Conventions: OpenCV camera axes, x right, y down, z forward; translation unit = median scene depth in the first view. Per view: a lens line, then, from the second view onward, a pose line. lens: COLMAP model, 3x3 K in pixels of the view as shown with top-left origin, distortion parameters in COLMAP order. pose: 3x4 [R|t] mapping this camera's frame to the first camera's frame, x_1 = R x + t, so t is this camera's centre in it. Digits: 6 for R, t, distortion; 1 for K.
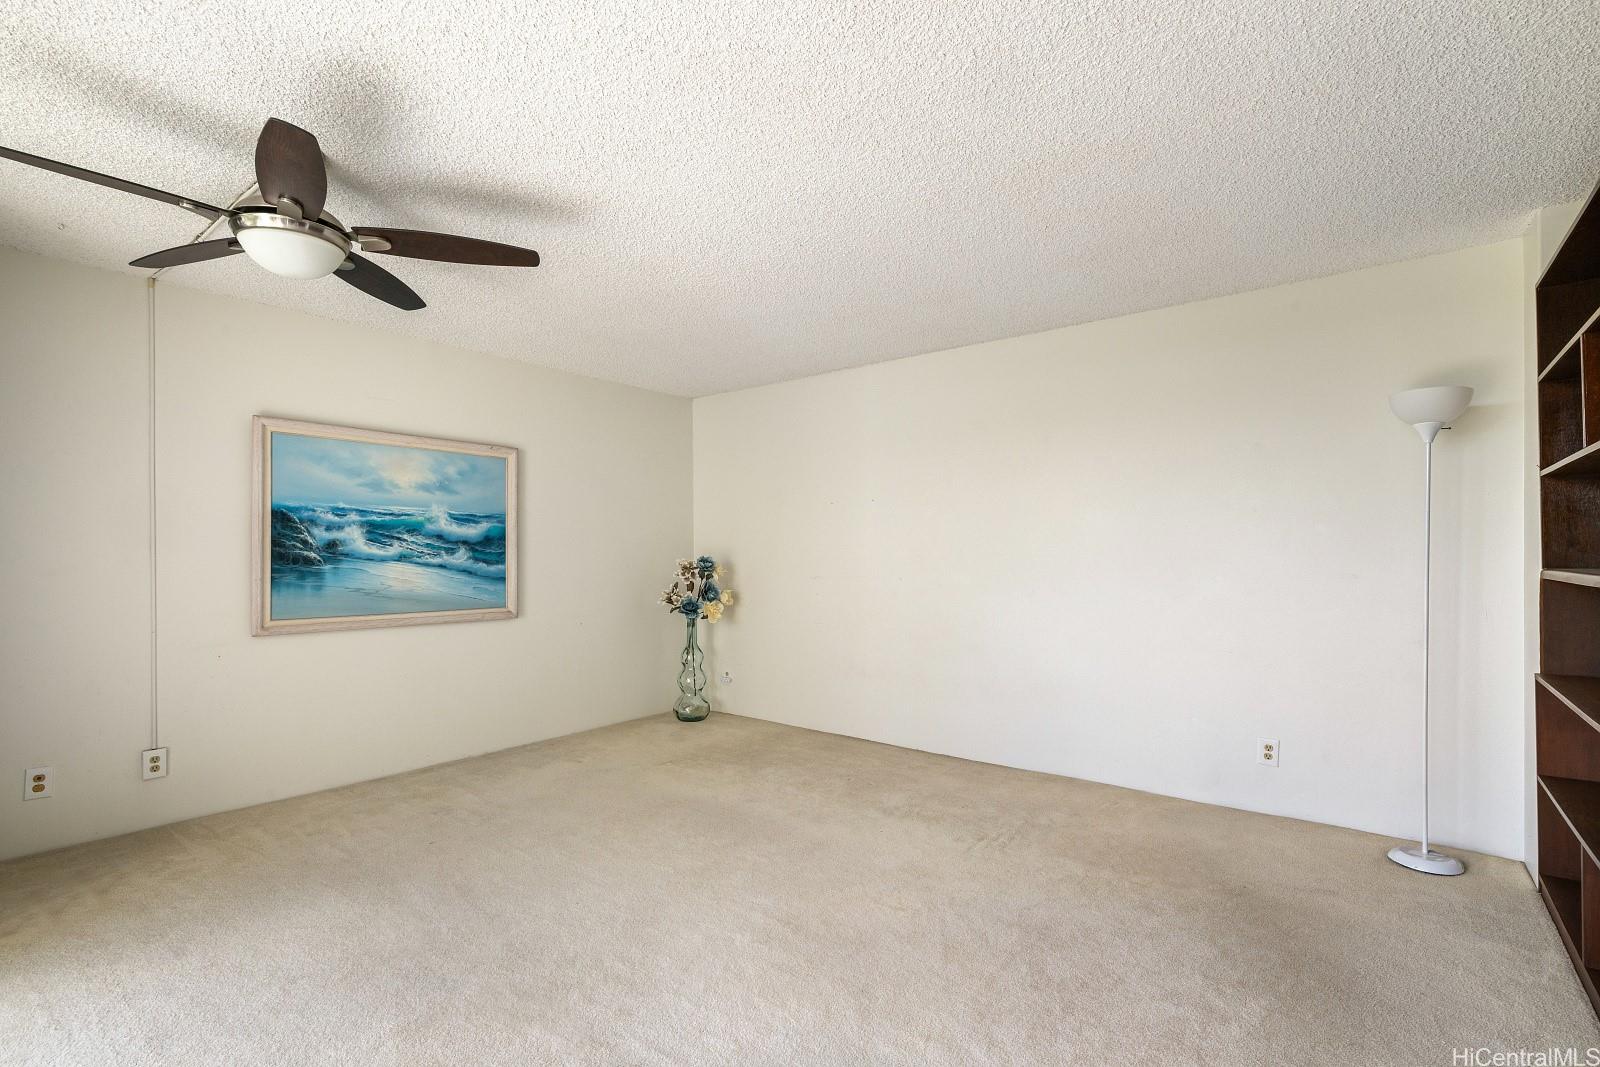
lens RADIAL K [[724.1, 0, 797.3], [0, 724.1, 556.9], [0, 0, 1]] dist [0.001397, -0.000882]
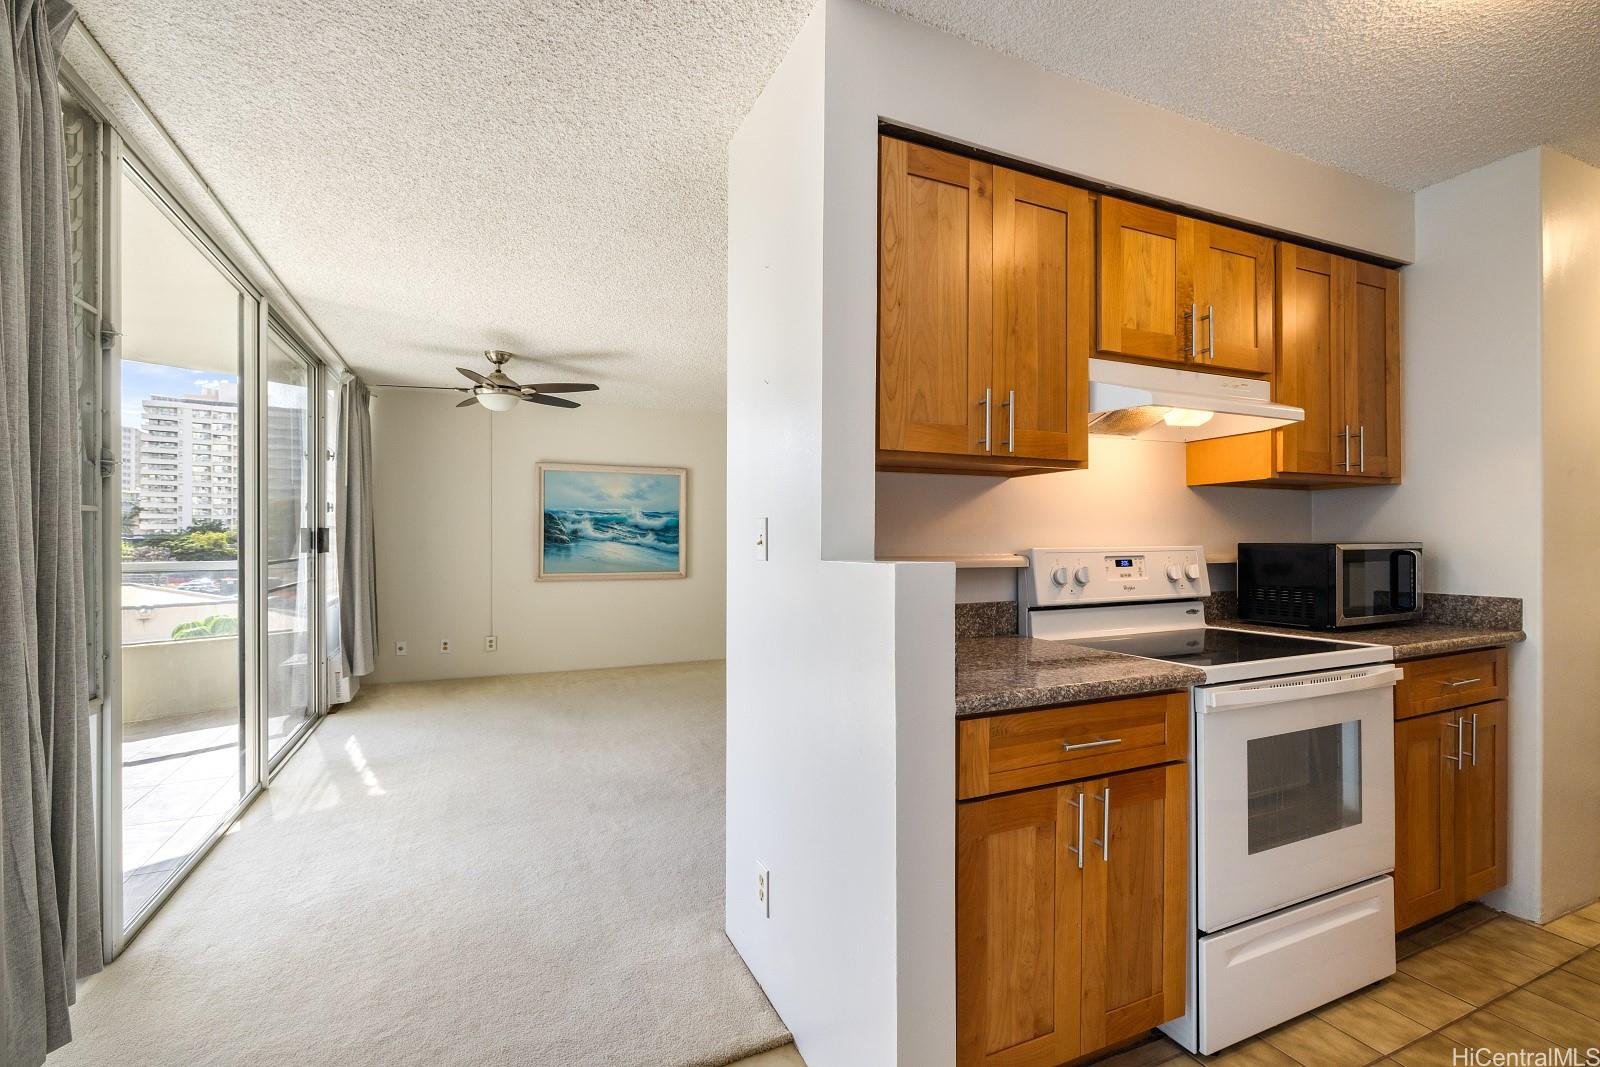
lens RADIAL K [[724.1, 0, 808.2], [0, 724.1, 539.5], [0, 0, 1]] dist [0.001397, -0.000882]
pose [[0.890649, 0.001709, -0.454687, 0.615342], [-0.002091, 0.999998, -0.000336, 0.001306], [0.454686, 0.001249, 0.890651, -0.286009]]
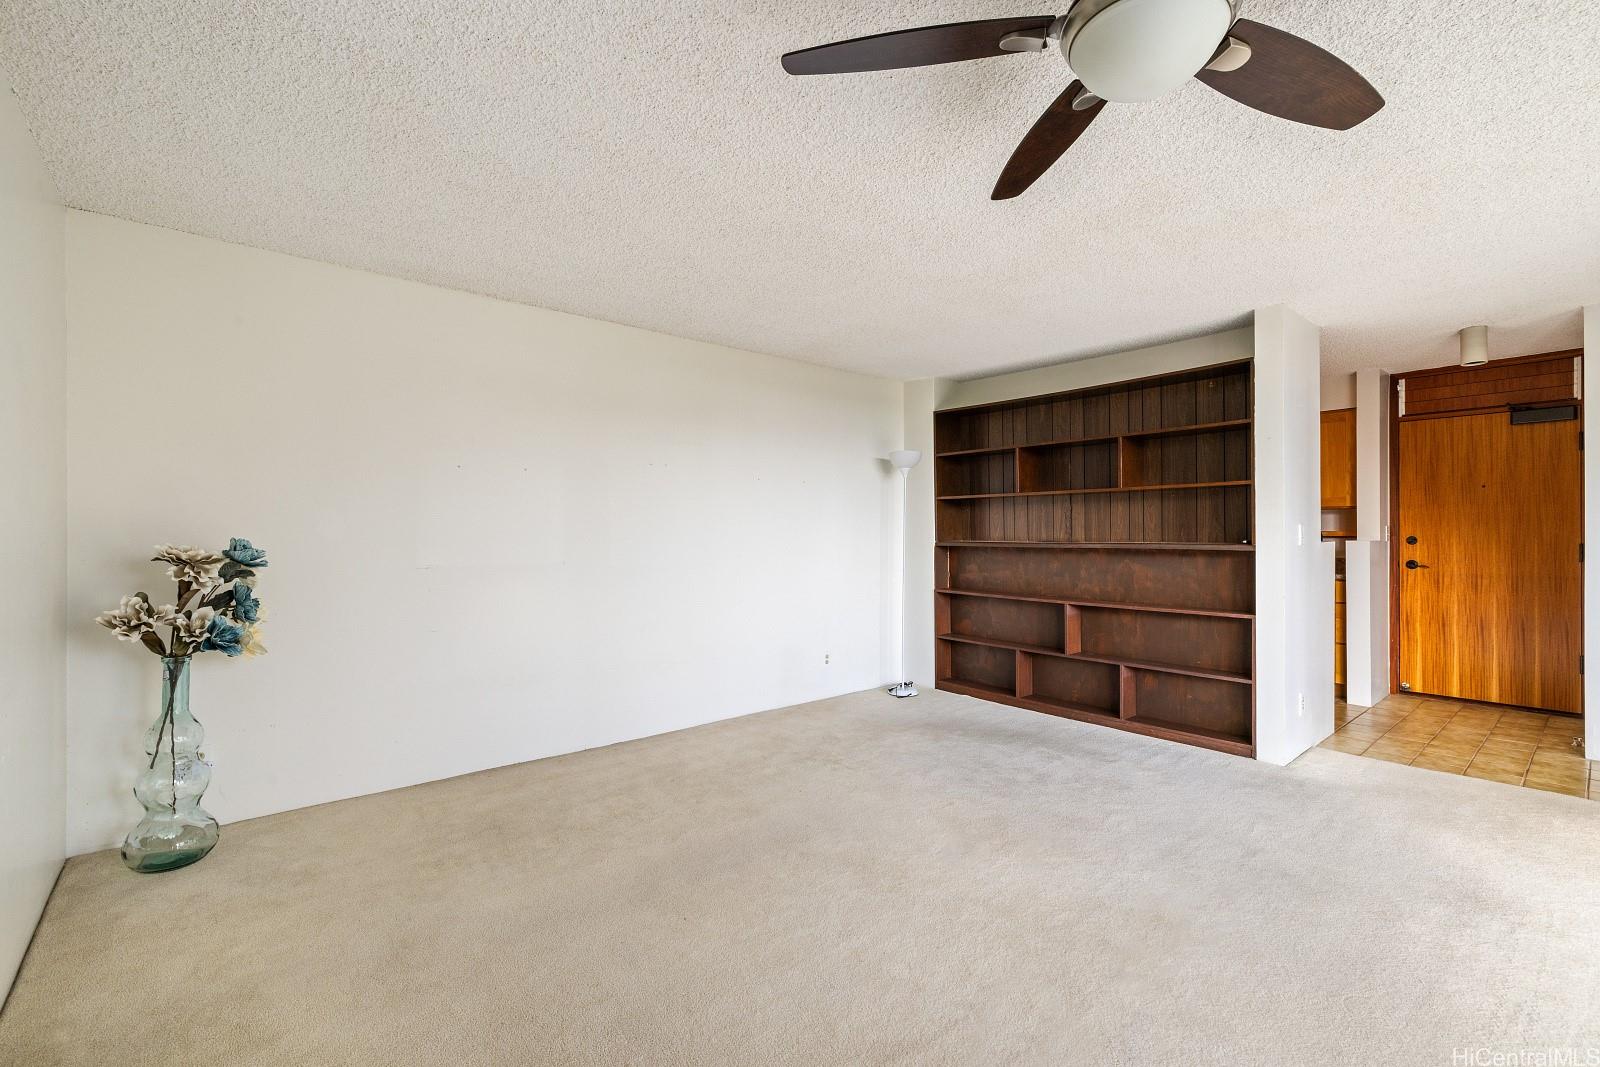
lens RADIAL K [[693.3, 0, 804.3], [0, 693.3, 530.3], [0, 0, 1]] dist [0.003530, 0.000053]
pose [[0.184741, 0.009683, 0.982740, -0.713490], [0.003988, 0.999936, -0.010602, 0.001059], [-0.982779, 0.005877, 0.184691, 0.632119]]
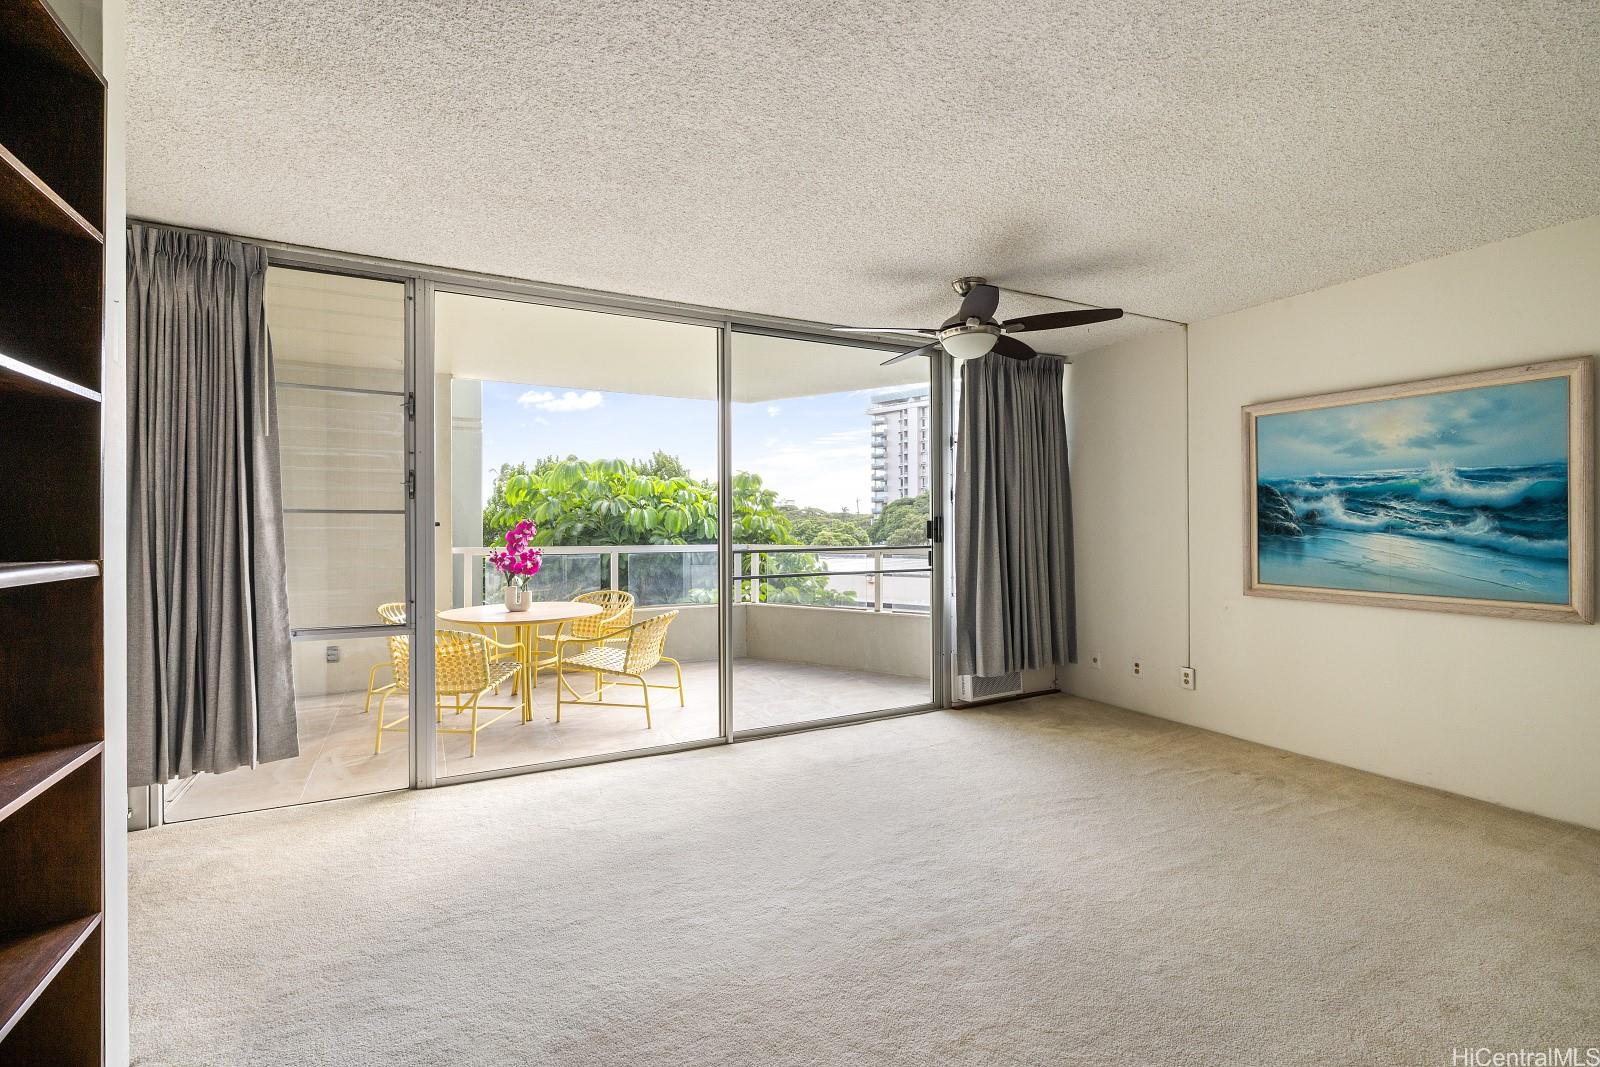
lens RADIAL K [[724.1, 0, 813.3], [0, 724.1, 521.7], [0, 0, 1]] dist [0.001397, -0.000882]
pose [[-0.386576, -0.003733, -0.922250, 0.517566], [0.001566, 0.999988, -0.004704, -0.003780], [0.922256, -0.003263, -0.386565, 0.701374]]
